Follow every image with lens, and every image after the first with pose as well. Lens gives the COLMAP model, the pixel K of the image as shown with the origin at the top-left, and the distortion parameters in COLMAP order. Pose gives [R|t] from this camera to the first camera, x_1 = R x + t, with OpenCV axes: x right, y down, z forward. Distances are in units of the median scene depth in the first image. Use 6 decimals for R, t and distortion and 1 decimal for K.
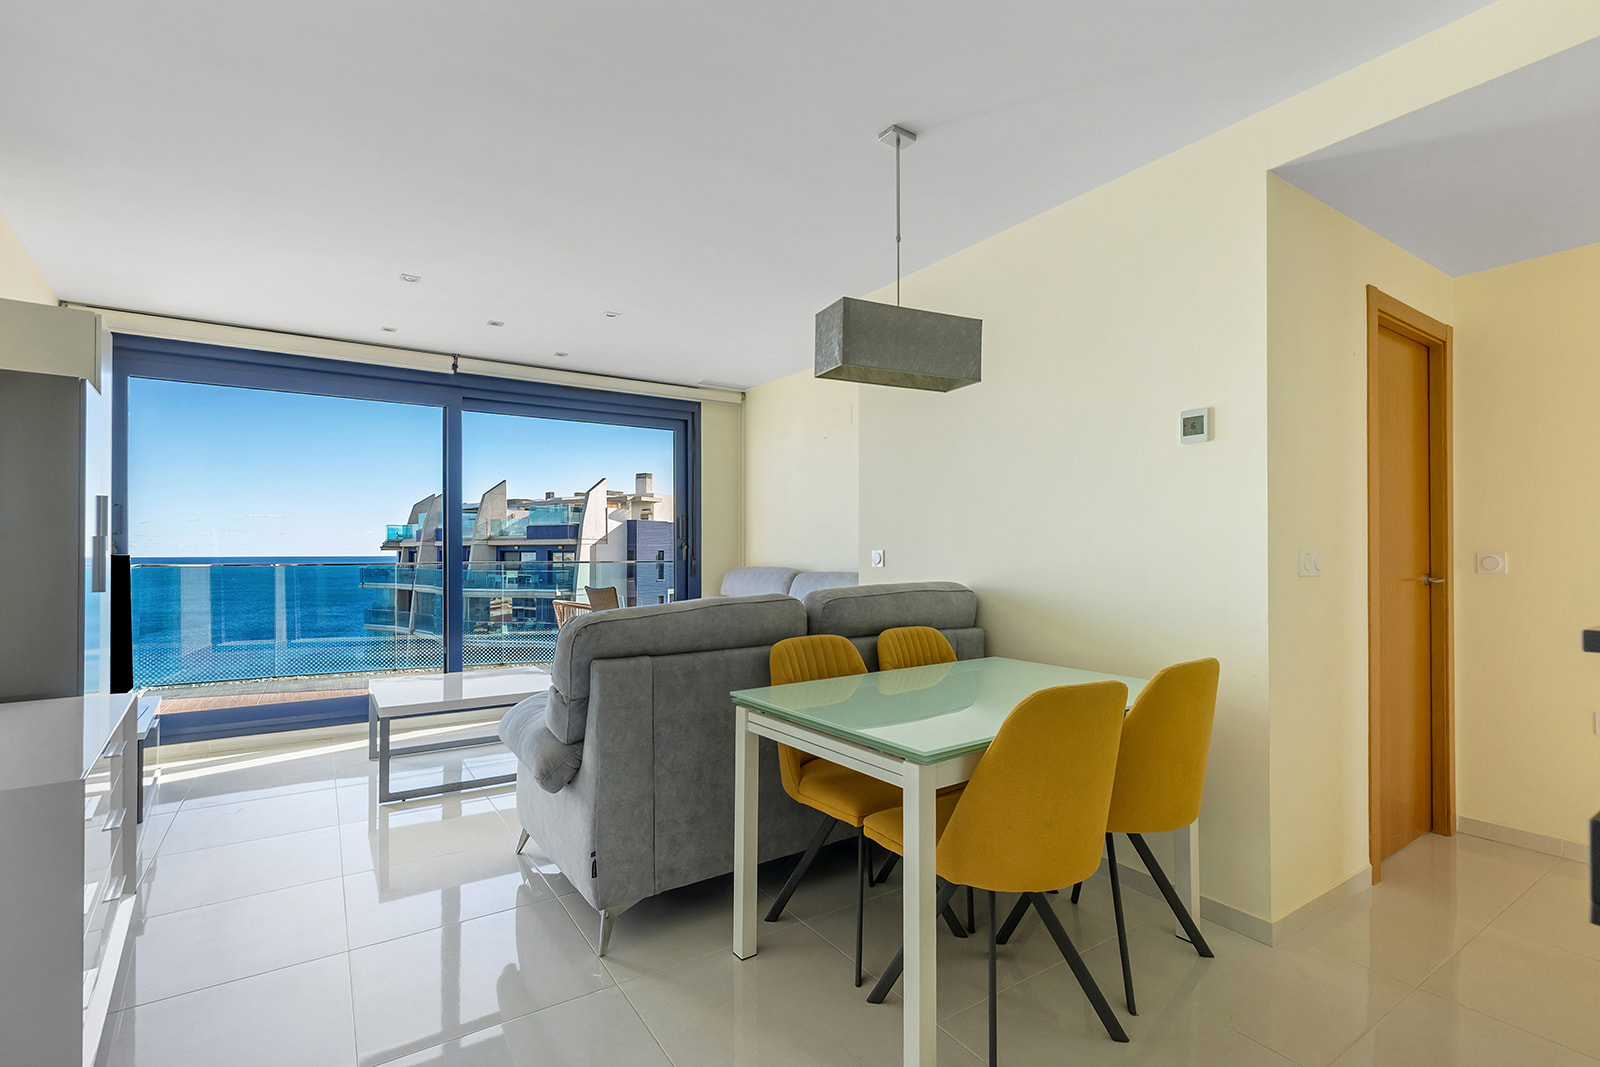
lens RADIAL K [[743.0, 0, 810.2], [0, 743.0, 546.2], [0, 0, 1]] dist [0.001540, 0.000322]
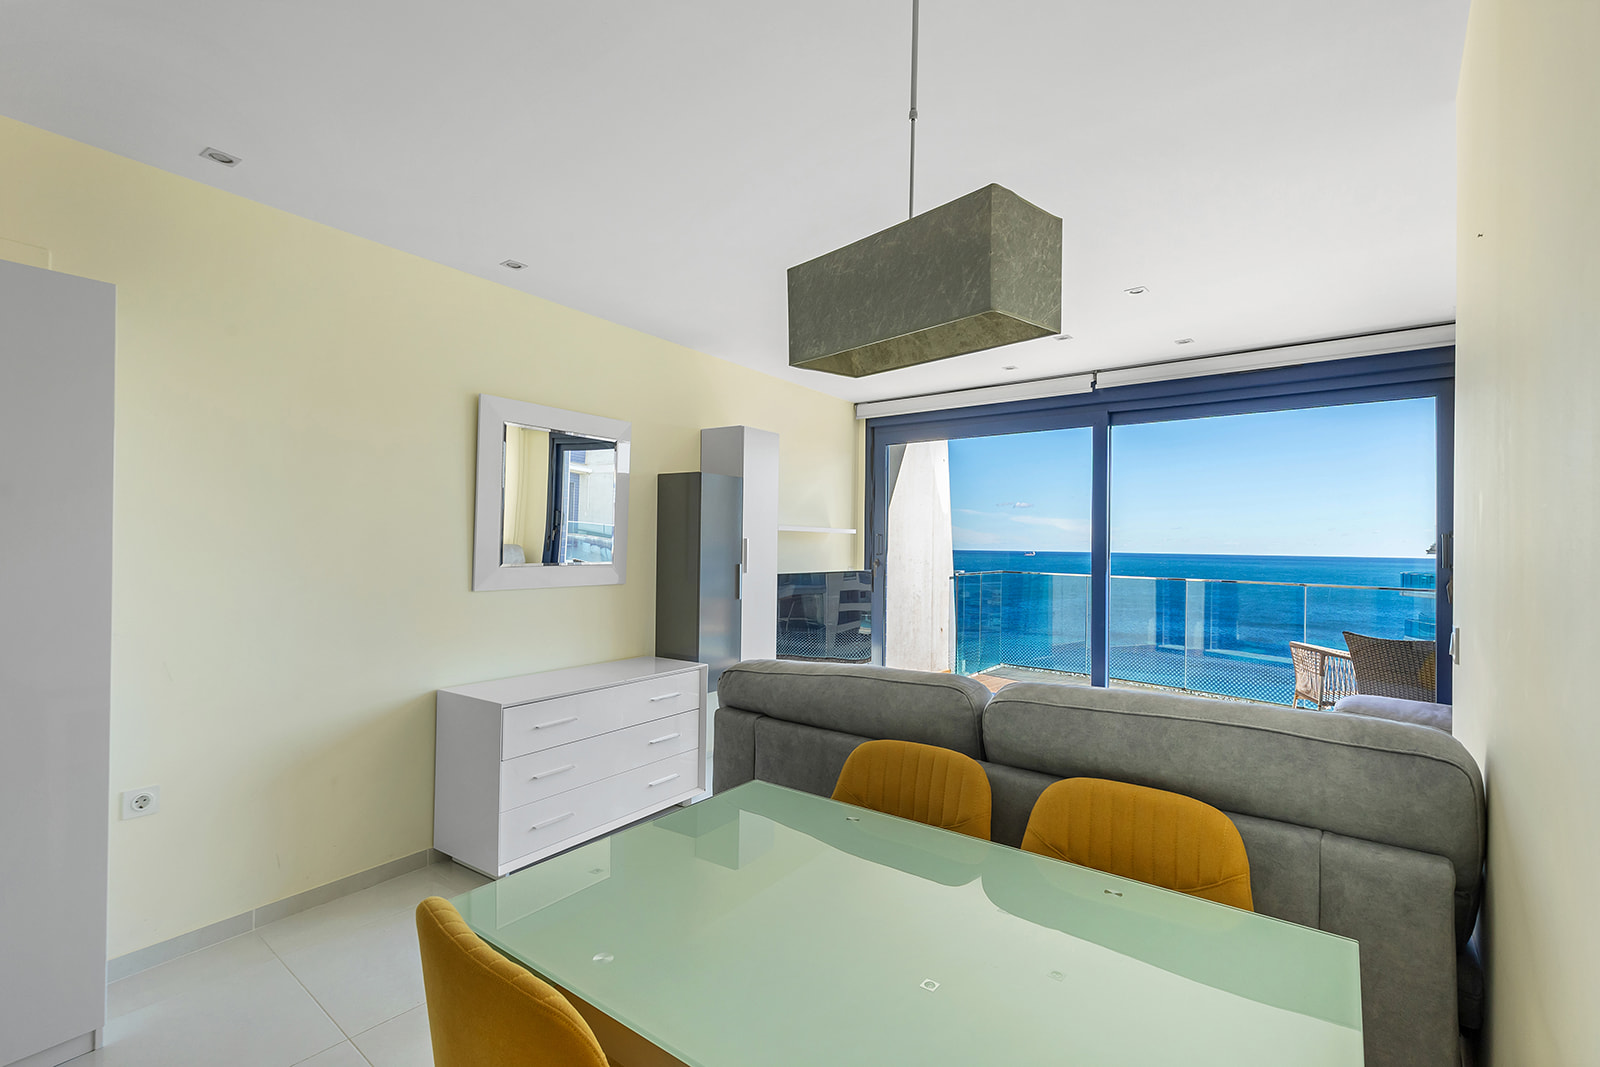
lens RADIAL K [[735.5, 0, 810.4], [0, 735.5, 532.7], [0, 0, 1]] dist [0.001773, -0.000323]
pose [[0.278362, -0.009241, -0.960432, 0.530932], [-0.005776, 0.999920, -0.011295, -0.056330], [0.960459, 0.008692, 0.278286, 0.606985]]
